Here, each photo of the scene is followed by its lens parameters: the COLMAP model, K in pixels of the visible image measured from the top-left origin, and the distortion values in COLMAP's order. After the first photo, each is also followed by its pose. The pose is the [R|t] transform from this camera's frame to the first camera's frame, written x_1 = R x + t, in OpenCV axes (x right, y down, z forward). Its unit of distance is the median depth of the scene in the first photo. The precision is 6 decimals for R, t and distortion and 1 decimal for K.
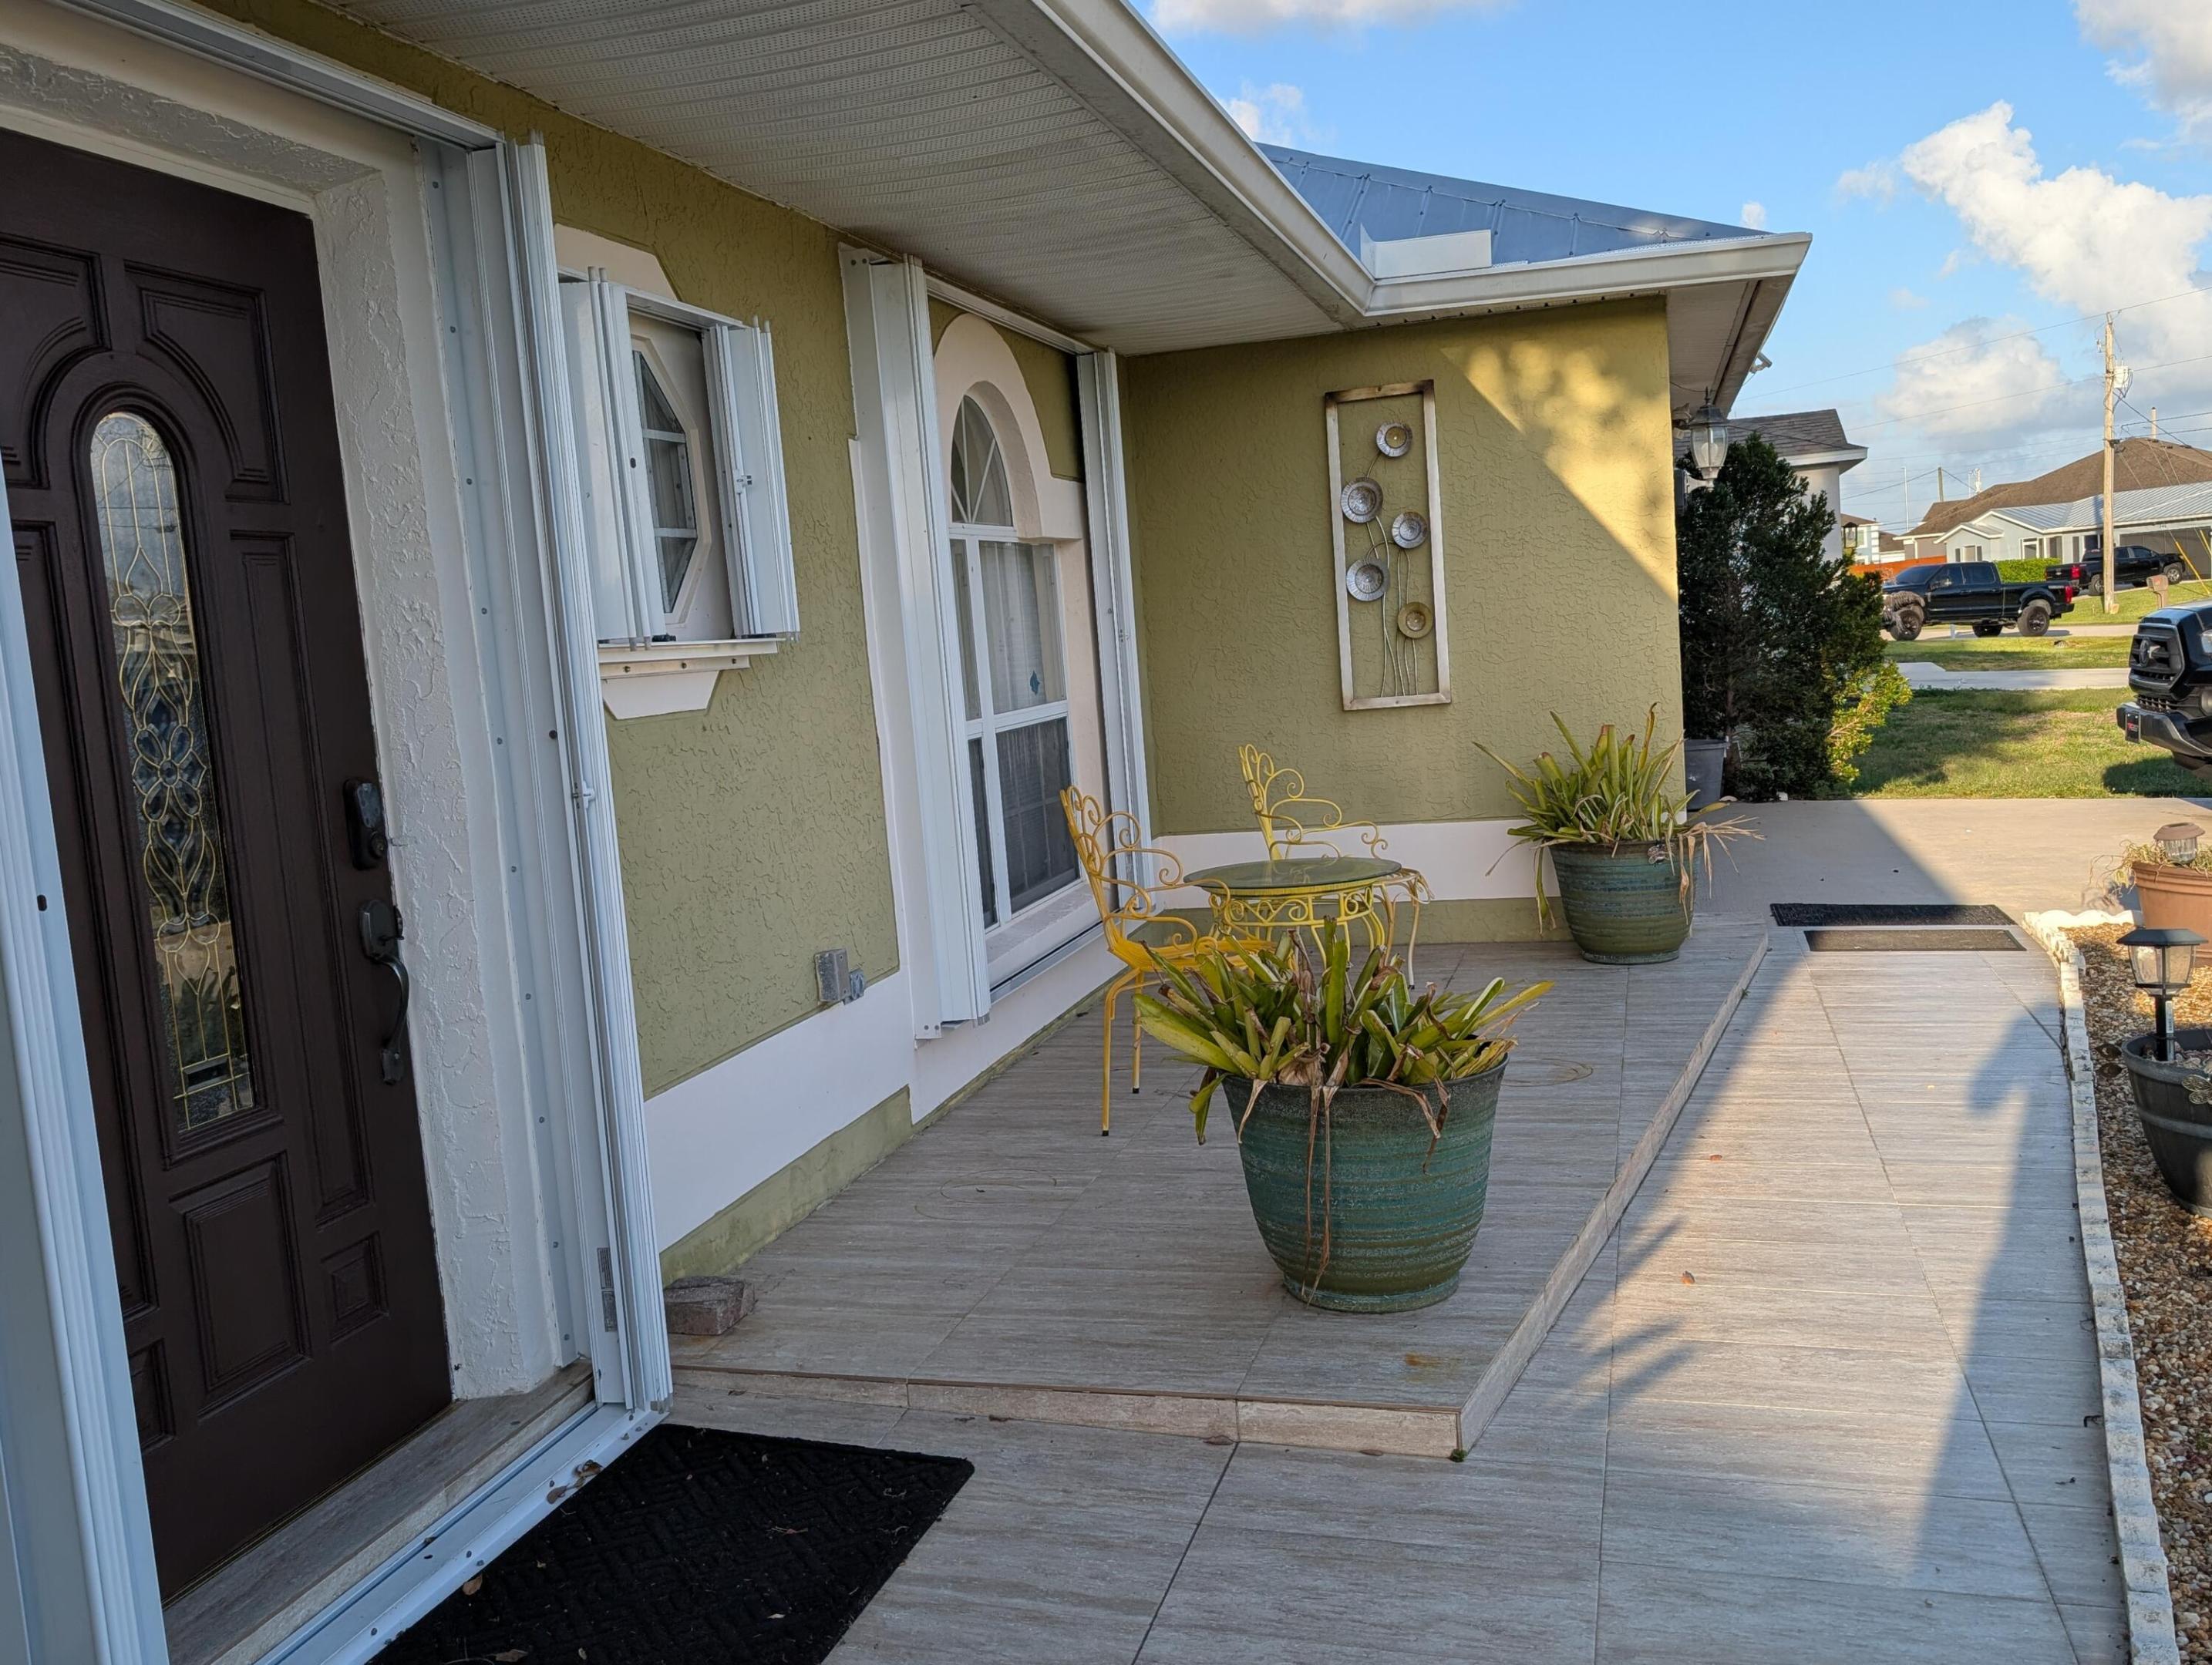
lens RADIAL K [[1882.7, 0, 1060.1], [0, 1882.7, 832.0], [0, 0, 1]] dist [0.100340, -0.227327]
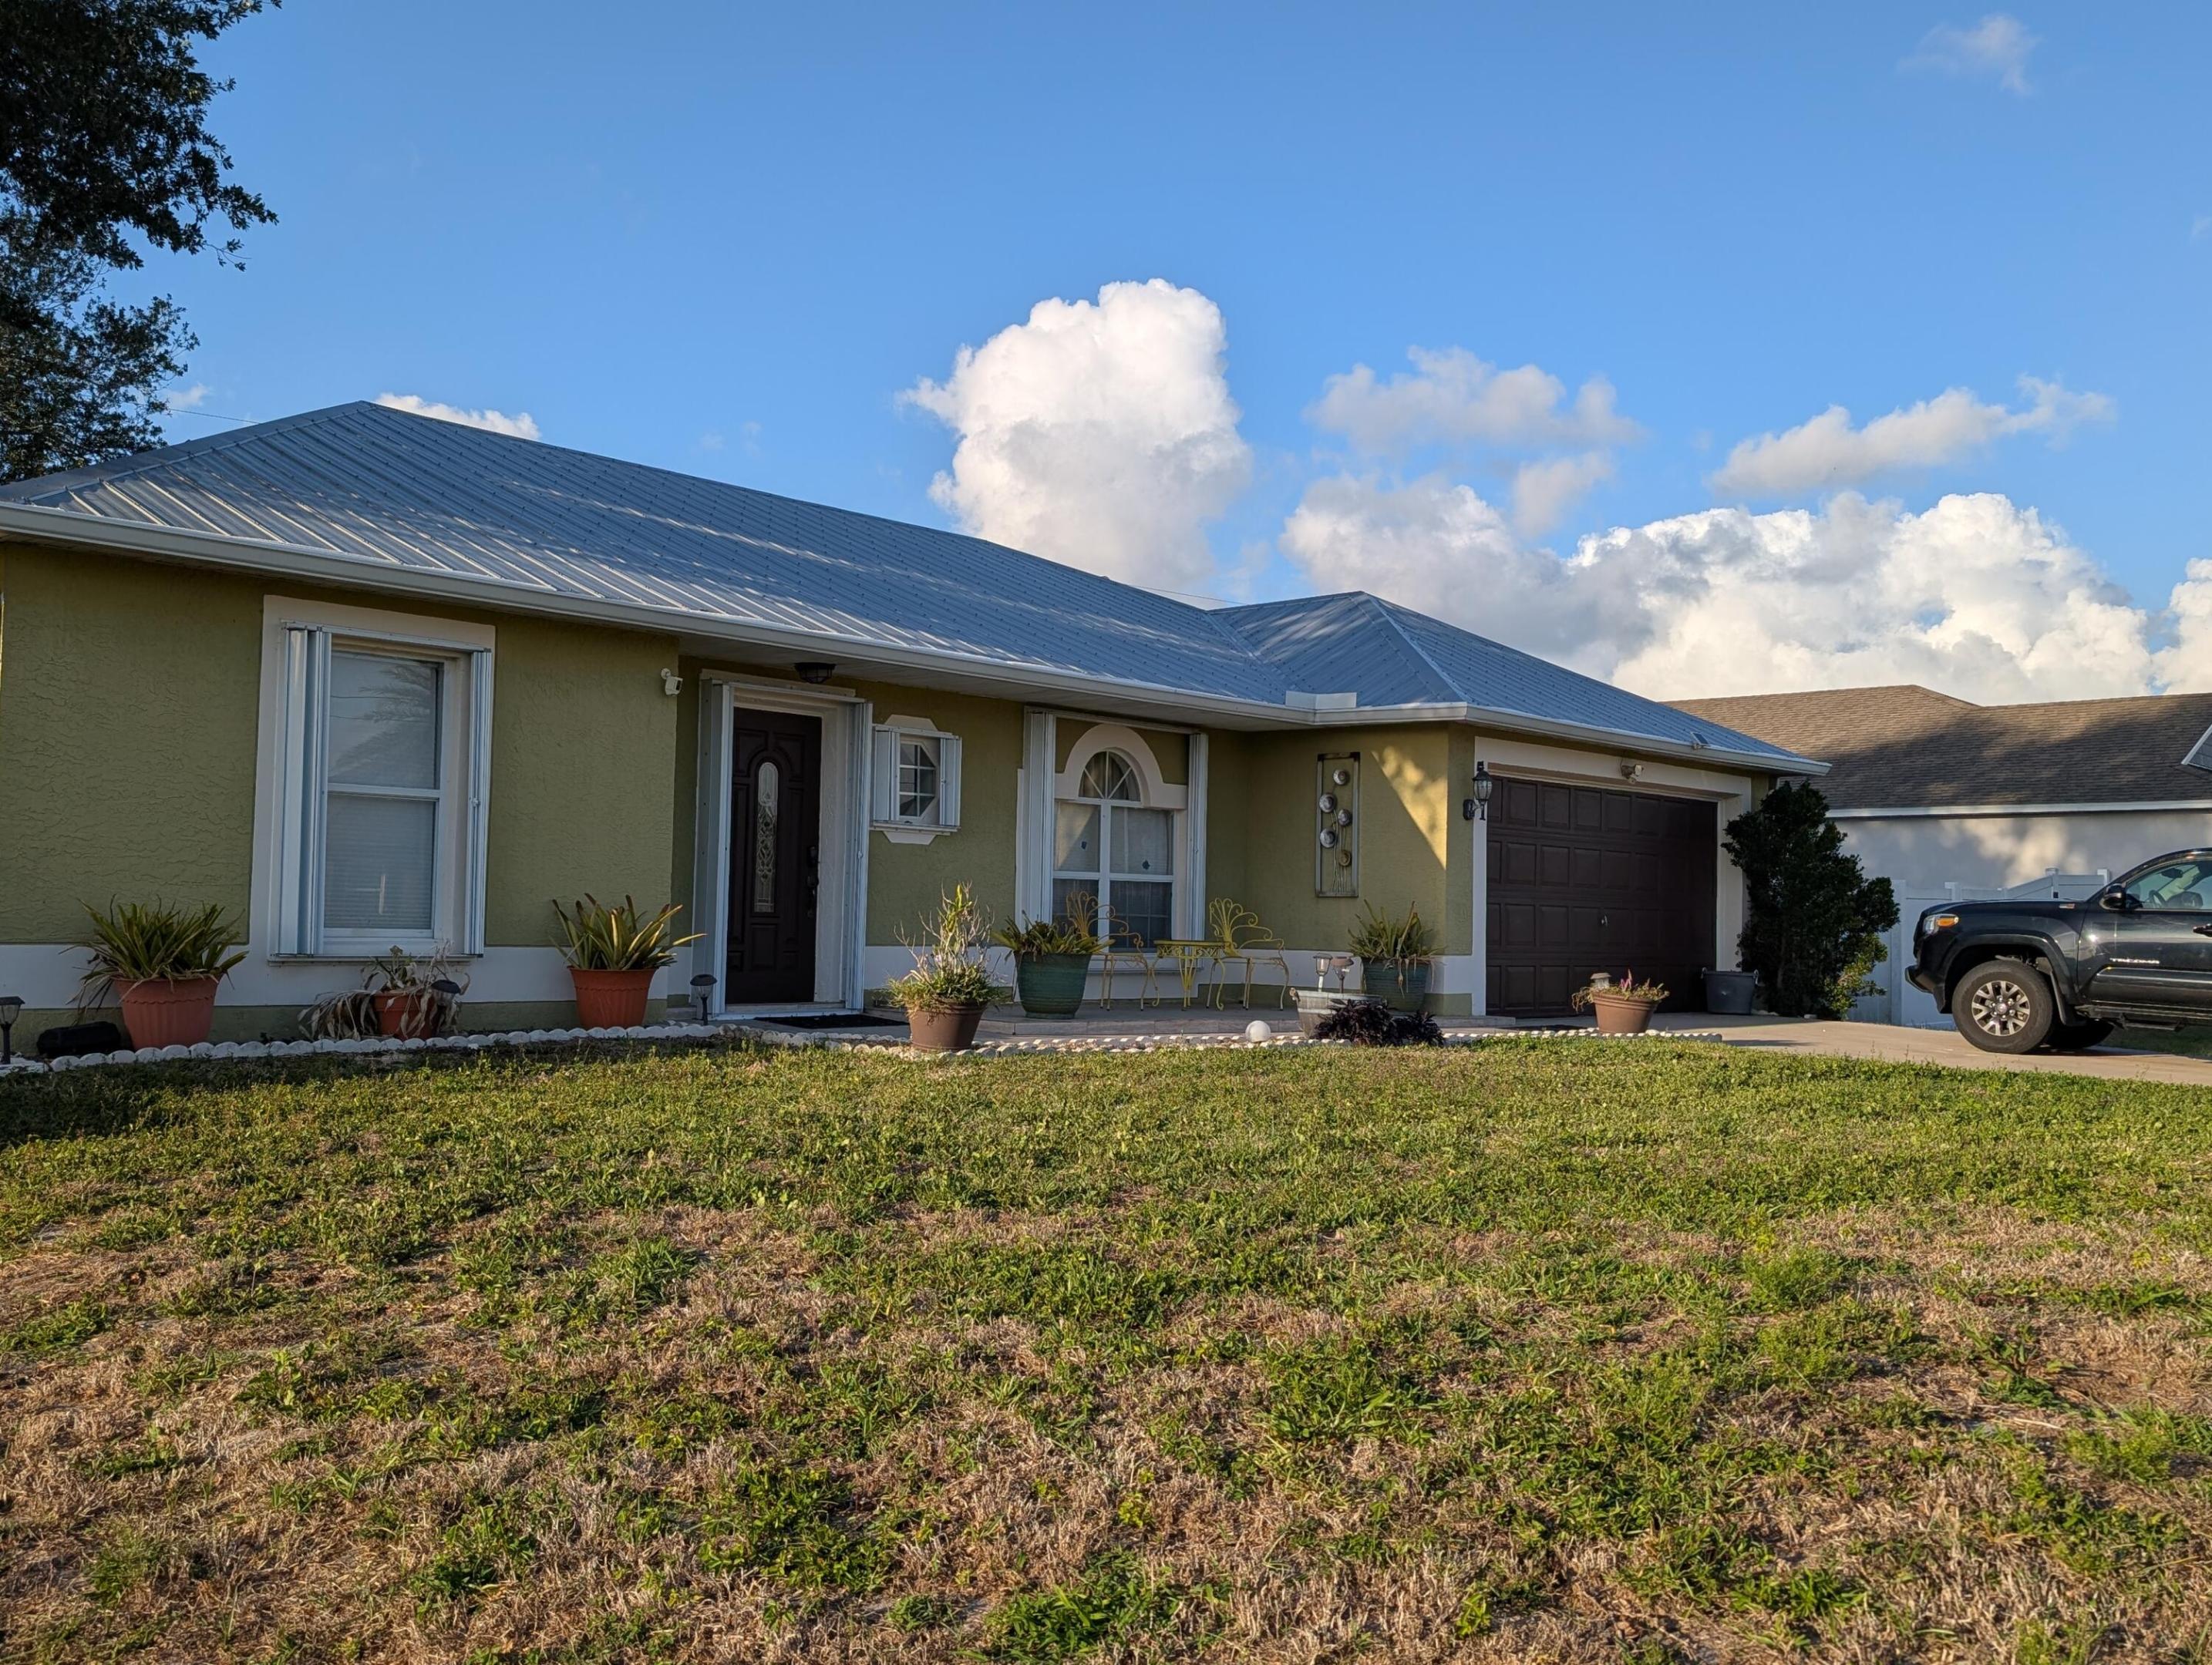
lens RADIAL K [[1882.7, 0, 1060.1], [0, 1882.7, 832.0], [0, 0, 1]] dist [0.100340, -0.227327]
pose [[0.891335, 0.079723, -0.446280, 1.272440], [-0.139062, 0.985040, -0.101777, 0.185933], [0.431489, 0.152778, 0.889087, -1.600659]]
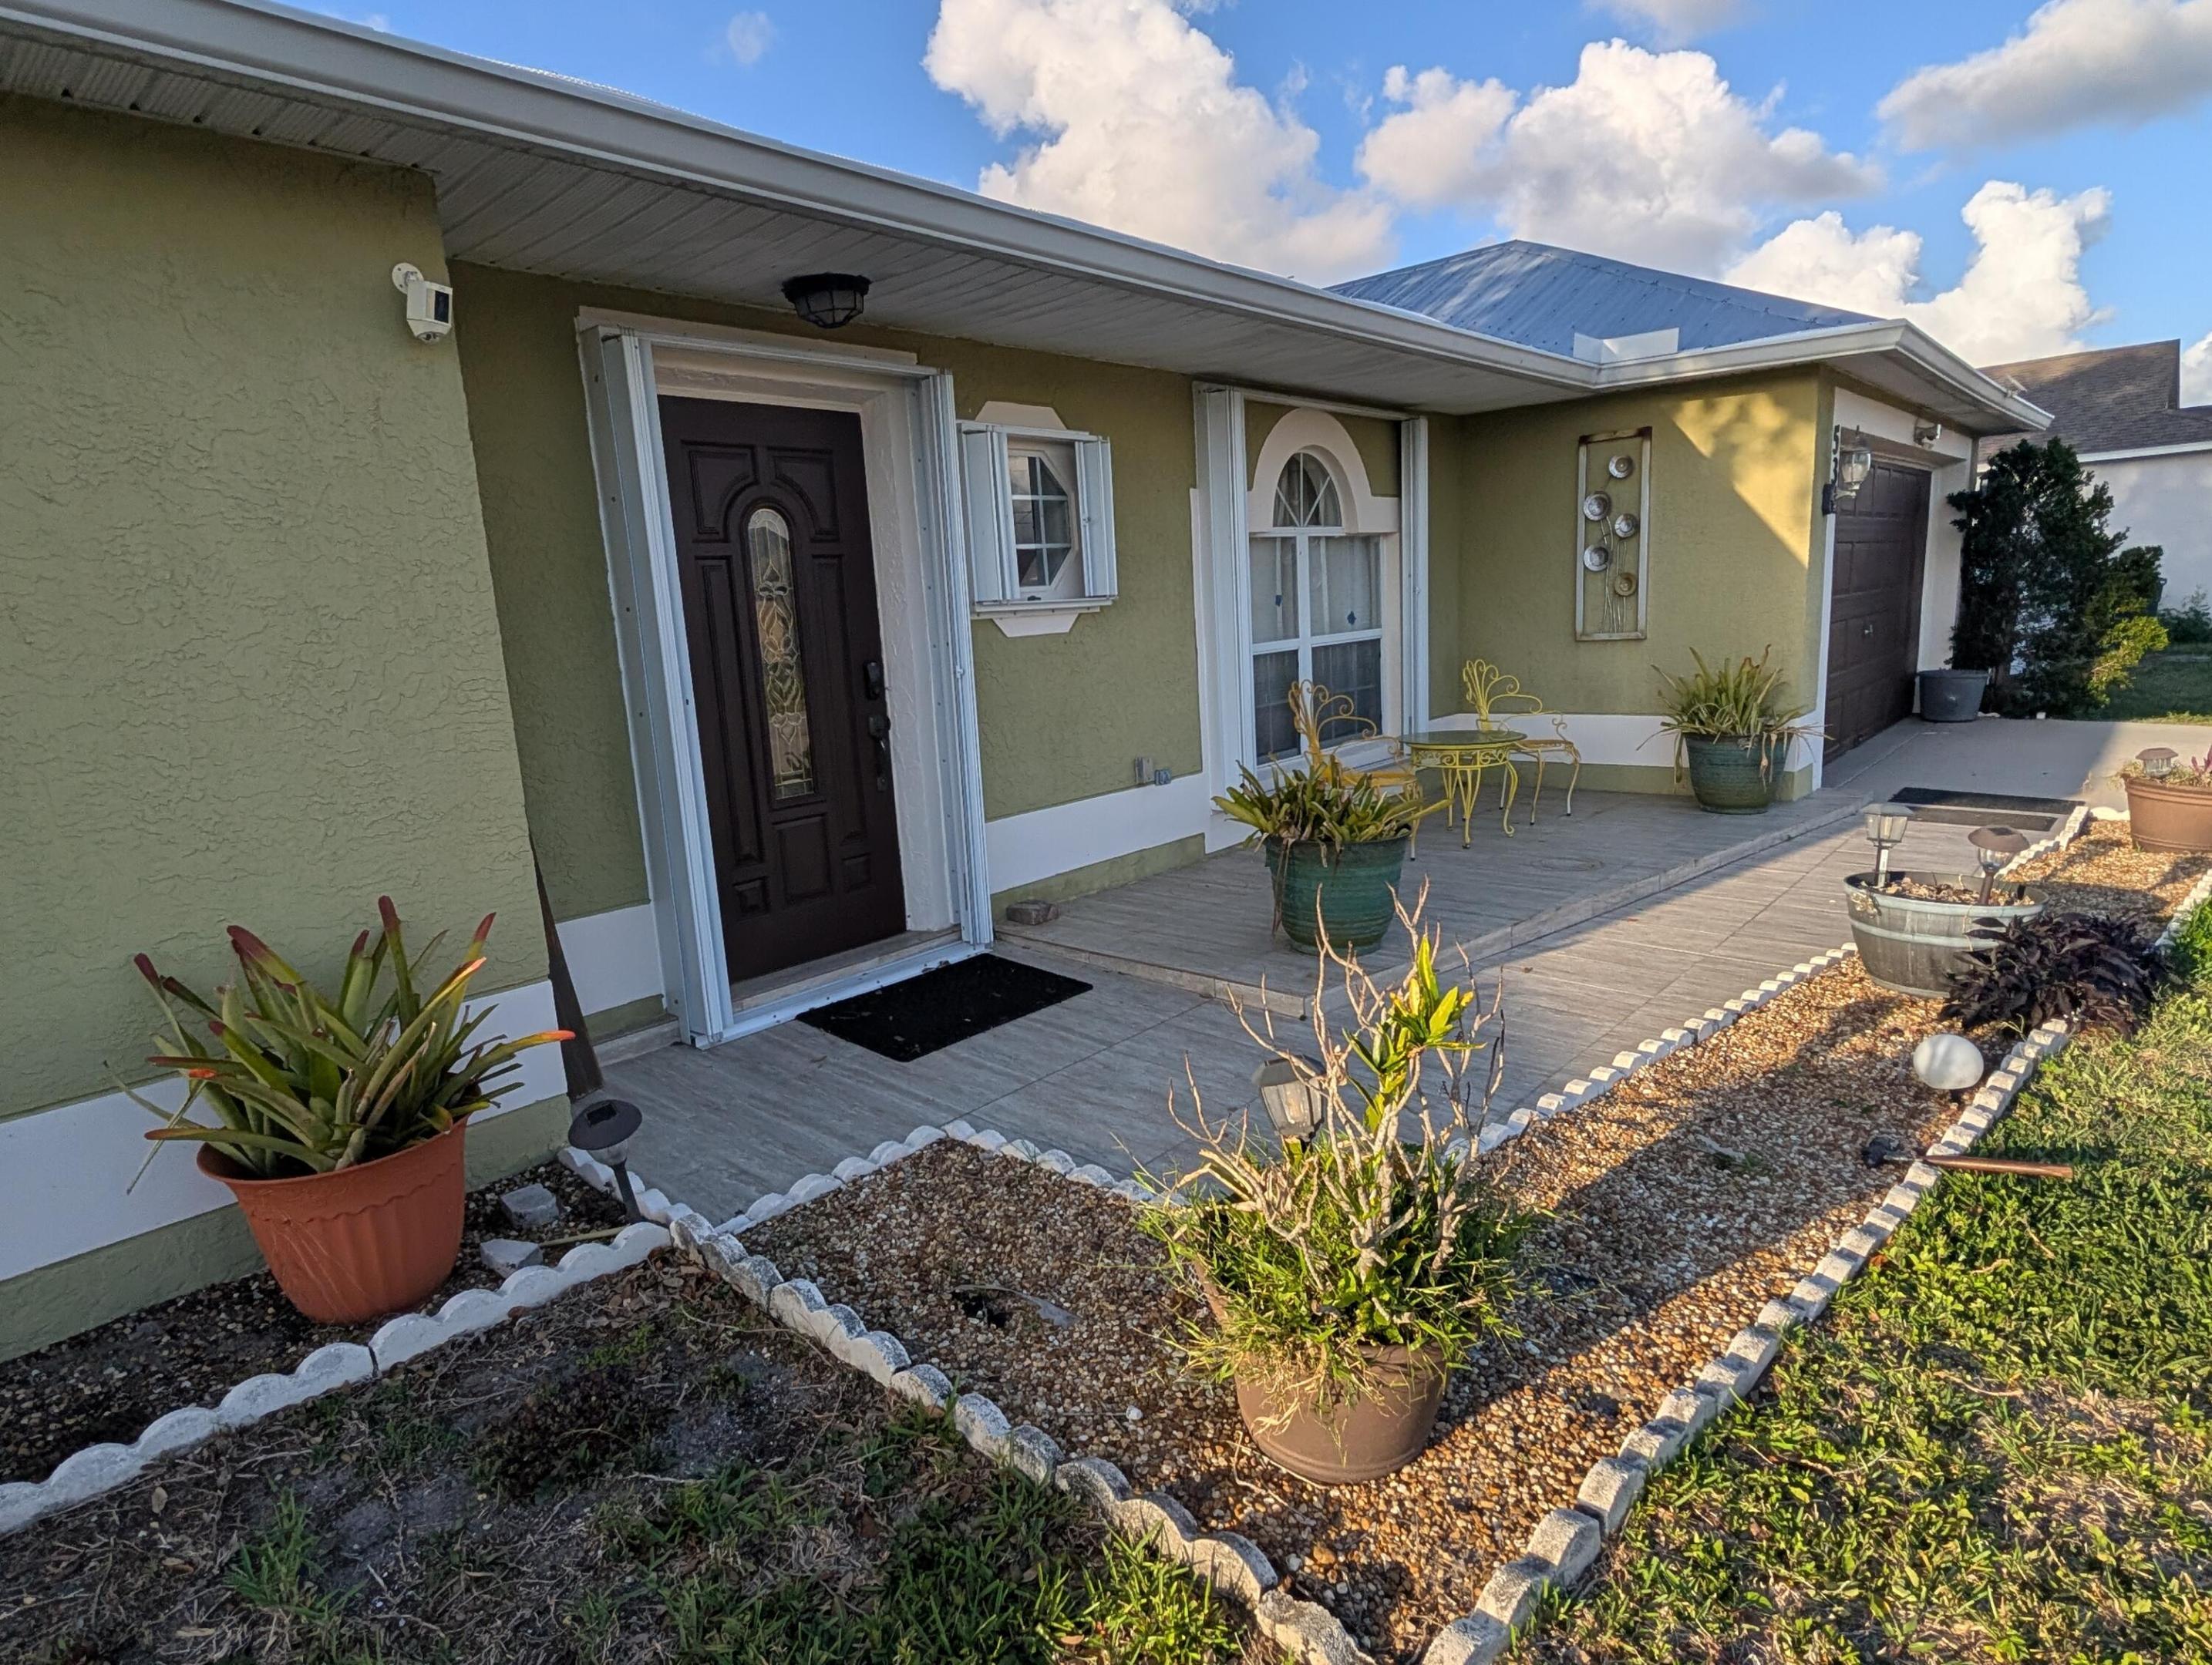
lens RADIAL K [[1223.5, 0, 1091.2], [0, 1223.5, 844.0], [0, 0, 1]] dist [0.002810, 0.001395]
pose [[0.907931, 0.106362, -0.405399, 0.322165], [-0.056944, 0.989599, 0.132103, -0.012087], [0.415233, -0.096856, 0.904544, -0.171905]]
